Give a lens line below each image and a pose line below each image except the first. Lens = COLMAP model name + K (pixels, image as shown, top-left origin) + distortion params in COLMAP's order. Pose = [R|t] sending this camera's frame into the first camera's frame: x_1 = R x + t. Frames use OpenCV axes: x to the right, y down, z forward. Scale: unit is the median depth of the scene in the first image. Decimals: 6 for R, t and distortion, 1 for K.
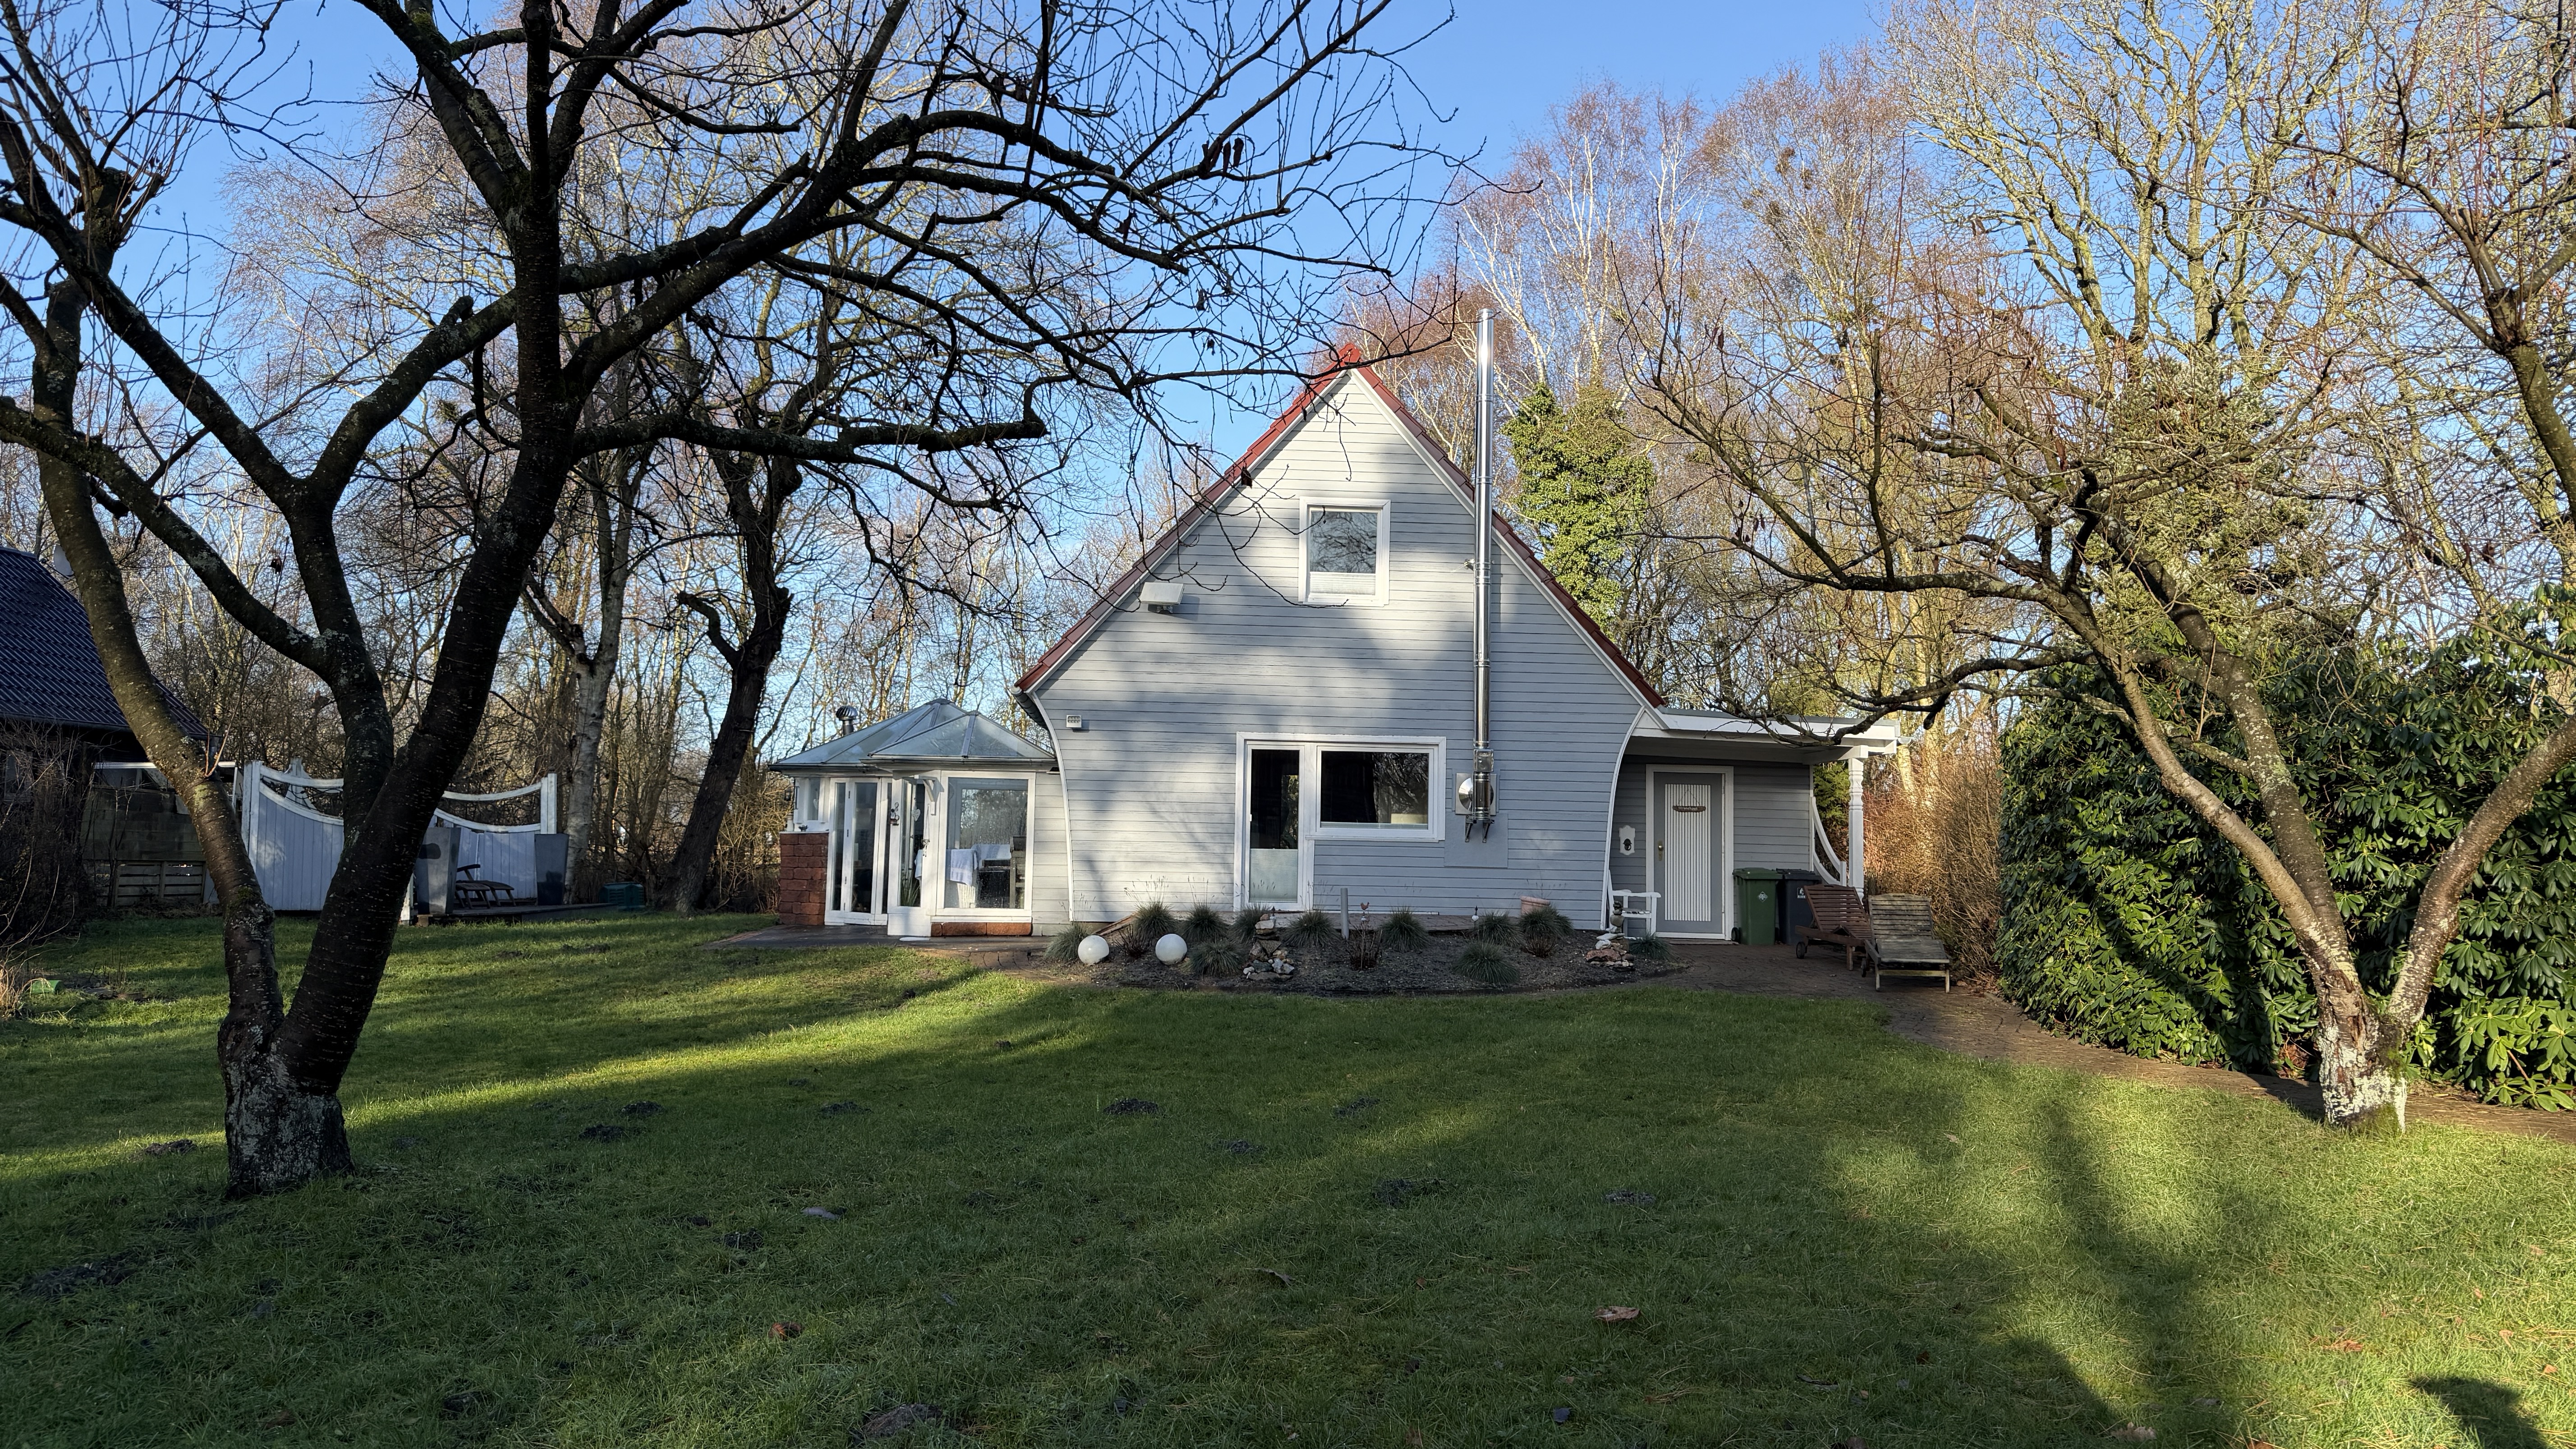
lens RADIAL K [[1826.2, 0, 1292.7], [0, 1826.2, 725.6], [0, 0, 1]] dist [-0.006720, -0.005586]
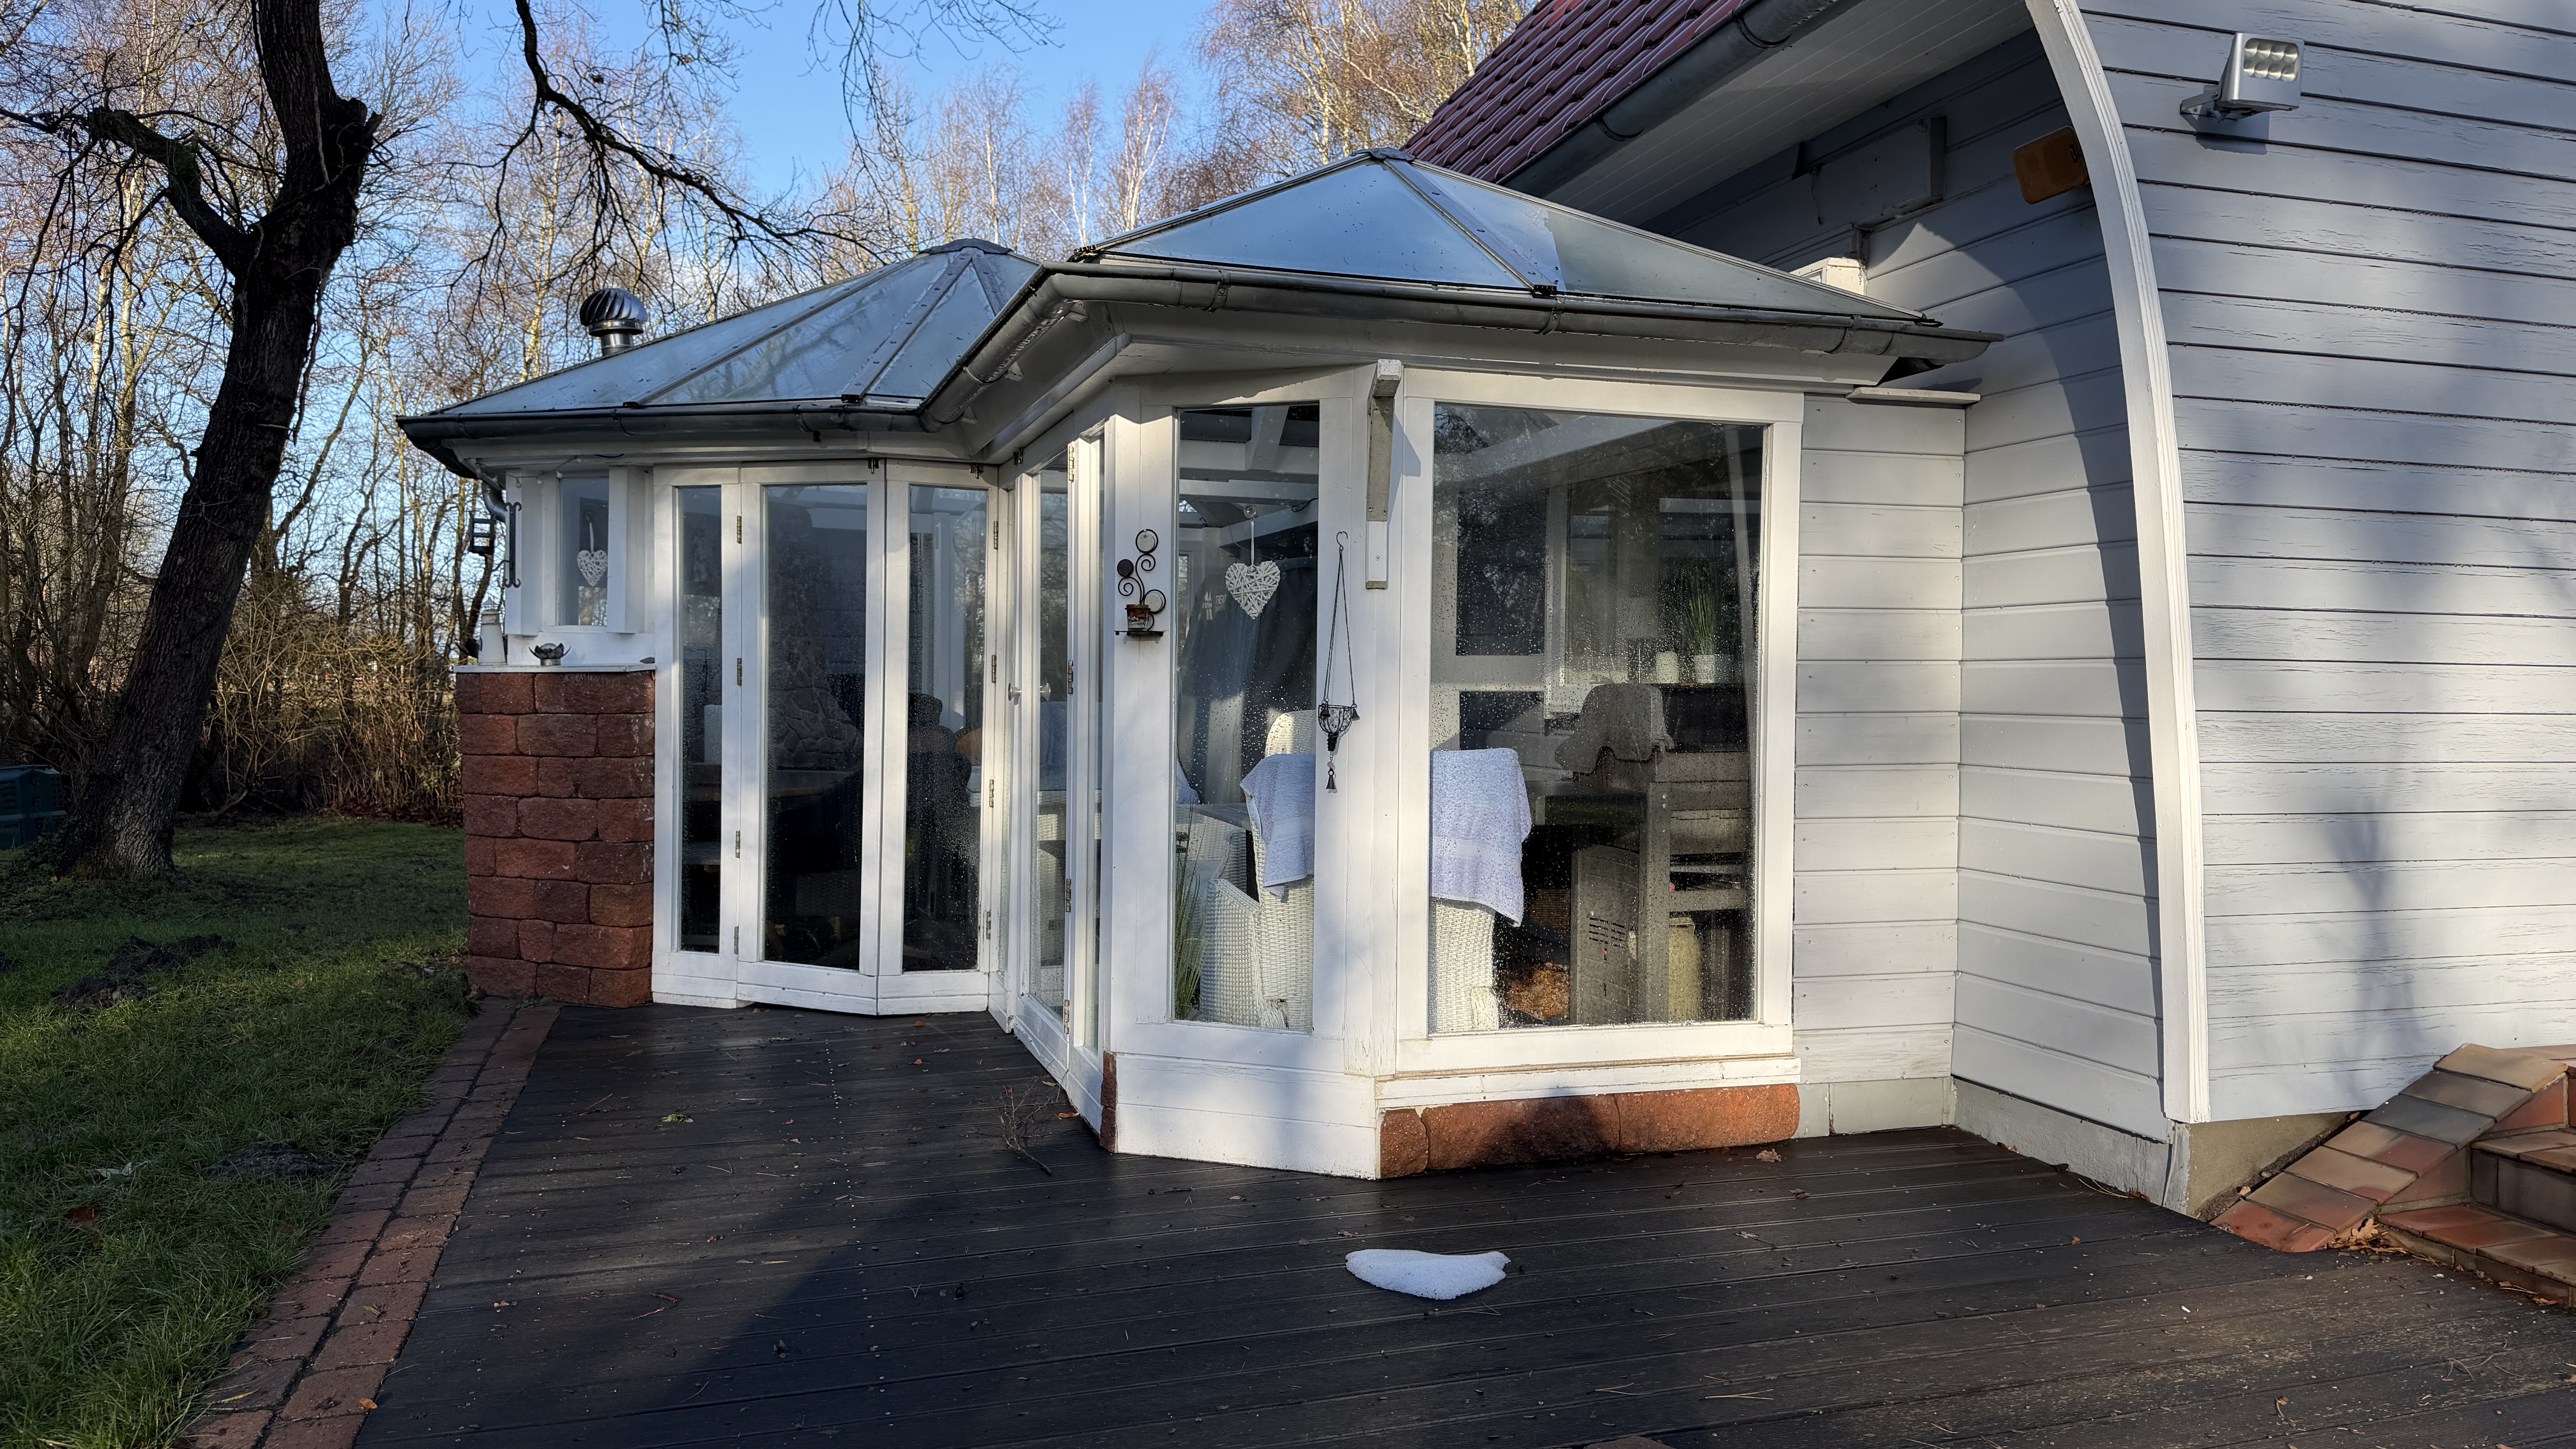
lens RADIAL K [[1826.2, 0, 1282.8], [0, 1826.2, 719.4], [0, 0, 1]] dist [-0.006720, -0.005586]
pose [[0.974840, -0.013295, 0.222508, -0.199621], [-0.007498, 0.995699, 0.092347, 0.036090], [-0.222779, -0.091692, 0.970547, 0.637459]]
